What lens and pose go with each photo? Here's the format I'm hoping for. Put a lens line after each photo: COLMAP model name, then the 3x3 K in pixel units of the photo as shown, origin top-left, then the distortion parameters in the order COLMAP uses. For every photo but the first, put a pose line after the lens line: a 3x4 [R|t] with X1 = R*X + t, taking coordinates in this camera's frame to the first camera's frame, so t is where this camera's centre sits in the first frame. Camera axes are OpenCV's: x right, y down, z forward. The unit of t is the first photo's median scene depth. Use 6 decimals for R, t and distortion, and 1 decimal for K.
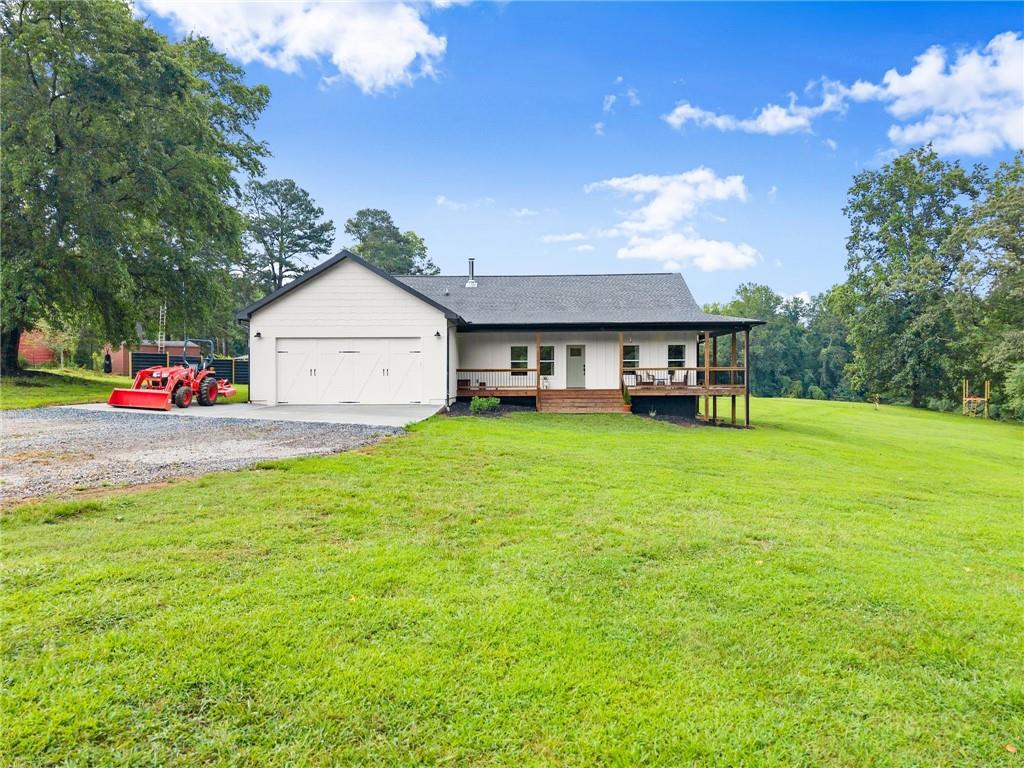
lens RADIAL K [[705.1, 0, 508.6], [0, 705.1, 380.6], [0, 0, 1]] dist [0.005863, -0.003707]
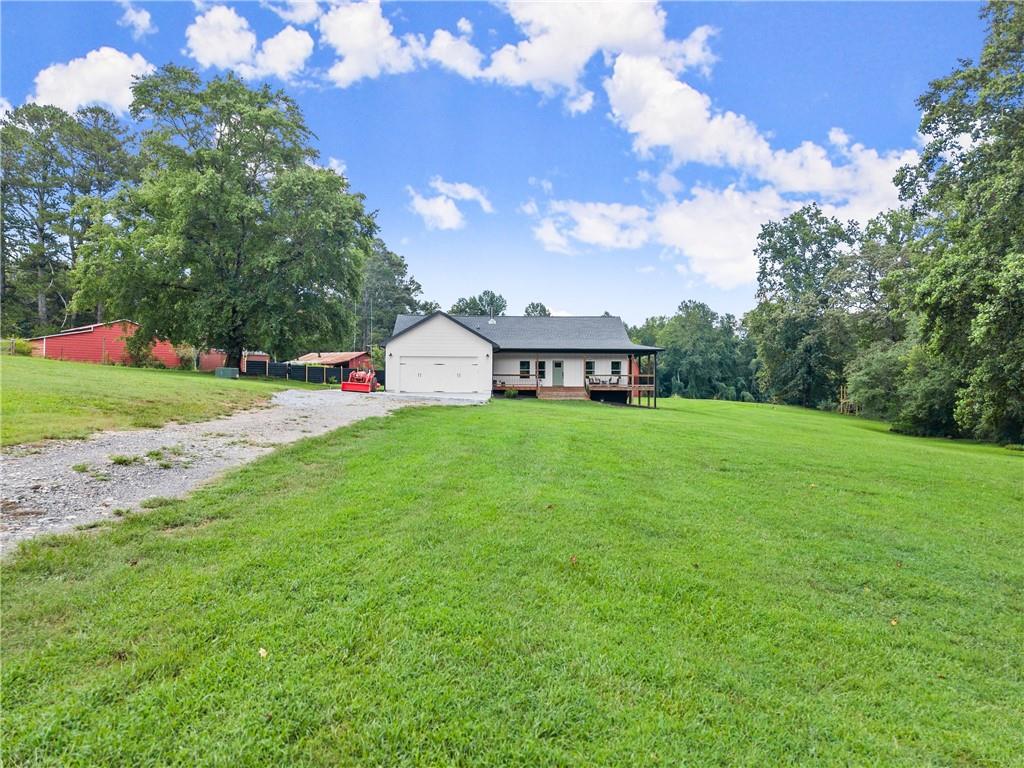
lens RADIAL K [[705.1, 0, 504.1], [0, 705.1, 385.1], [0, 0, 1]] dist [0.005863, -0.003707]
pose [[0.998278, 0.007995, 0.058115, -0.132939], [-0.007973, 0.999968, -0.000614, 0.010606], [-0.058119, 0.000149, 0.998310, -0.693154]]
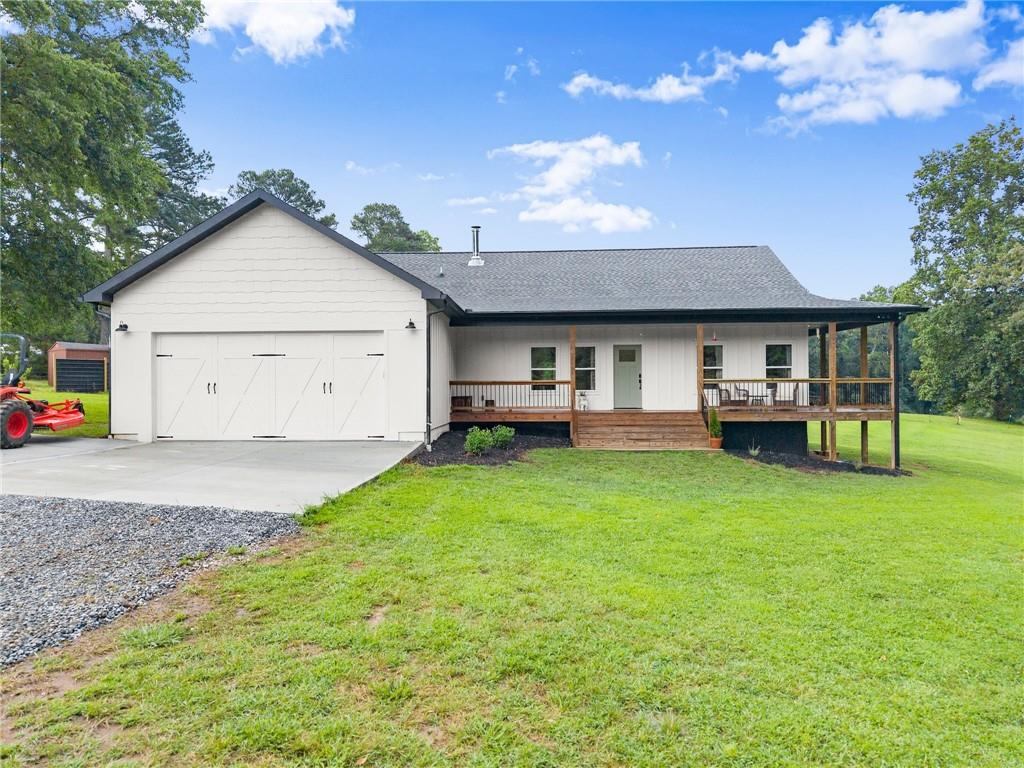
lens RADIAL K [[705.1, 0, 507.4], [0, 705.1, 370.0], [0, 0, 1]] dist [0.005863, -0.003707]
pose [[0.999543, -0.001983, -0.030150, 0.000647], [0.001232, 0.999688, -0.024930, -0.009584], [0.030190, 0.024882, 0.999234, 0.316990]]
